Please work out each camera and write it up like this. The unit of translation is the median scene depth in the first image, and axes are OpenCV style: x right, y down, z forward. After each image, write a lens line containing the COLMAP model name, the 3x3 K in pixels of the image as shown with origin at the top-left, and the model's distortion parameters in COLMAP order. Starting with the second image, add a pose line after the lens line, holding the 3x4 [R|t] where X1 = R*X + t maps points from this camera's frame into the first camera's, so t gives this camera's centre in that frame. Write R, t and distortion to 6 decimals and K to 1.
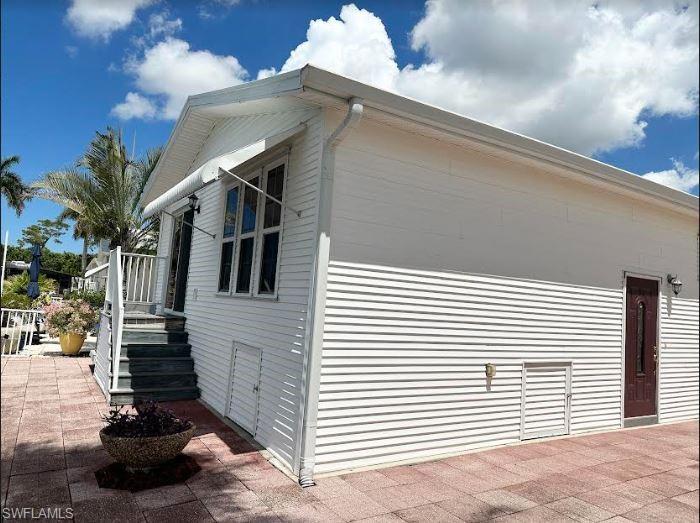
lens RADIAL K [[490.2, 0, 353.5], [0, 490.2, 258.6], [0, 0, 1]] dist [0.003636, -0.001719]
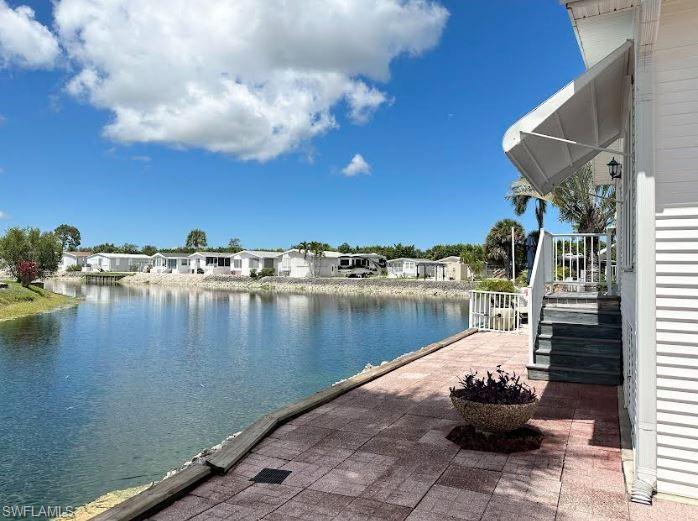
lens RADIAL K [[488.8, 0, 352.5], [0, 488.8, 257.6], [0, 0, 1]] dist [0.003636, -0.001719]
pose [[0.526790, -0.073891, -0.846777, 0.290175], [0.094315, 0.995144, -0.028163, 0.045224], [0.844746, -0.065027, 0.531201, 0.182900]]
